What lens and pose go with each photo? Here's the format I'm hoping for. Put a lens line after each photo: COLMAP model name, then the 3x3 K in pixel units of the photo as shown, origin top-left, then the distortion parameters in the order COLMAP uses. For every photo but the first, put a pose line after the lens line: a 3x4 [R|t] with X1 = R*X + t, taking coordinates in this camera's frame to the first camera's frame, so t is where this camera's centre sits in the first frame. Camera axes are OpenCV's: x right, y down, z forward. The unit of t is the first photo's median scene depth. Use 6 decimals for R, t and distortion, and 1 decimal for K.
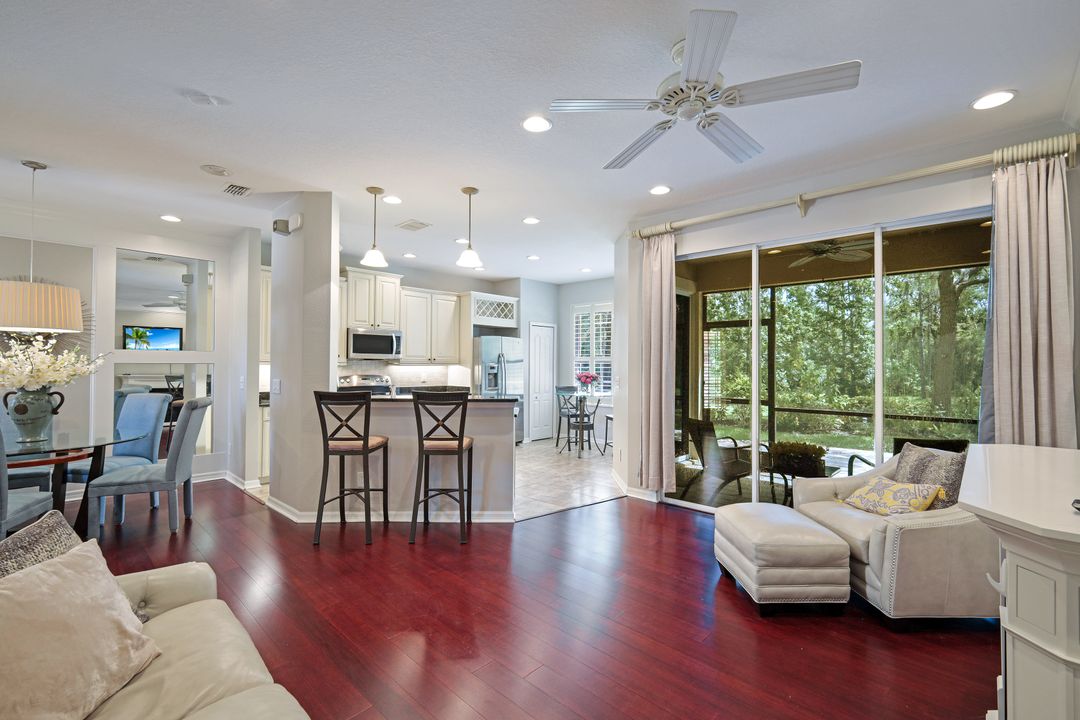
lens RADIAL K [[477.6, 0, 542.2], [0, 477.6, 357.7], [0, 0, 1]] dist [0.002412, 0.000303]
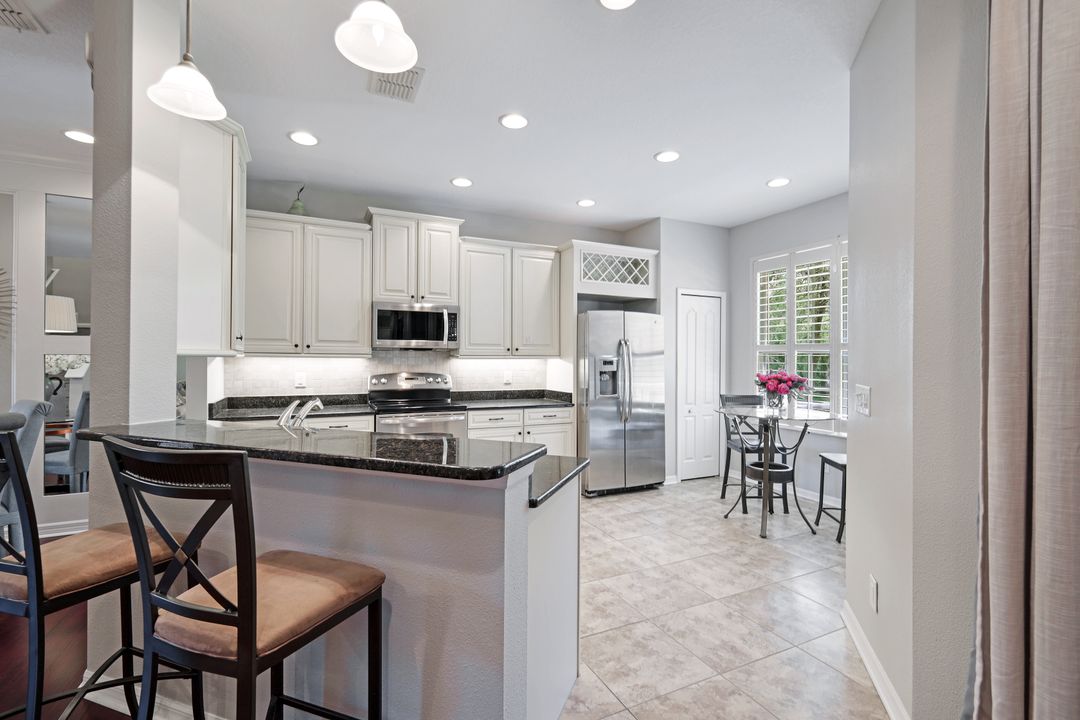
lens RADIAL K [[477.6, 0, 541.2], [0, 477.6, 358.8], [0, 0, 1]] dist [0.002412, 0.000303]
pose [[0.929703, -0.000930, -0.368309, 0.041862], [0.004751, 0.999944, 0.009469, 0.010046], [0.368280, -0.010553, 0.929655, 0.401622]]
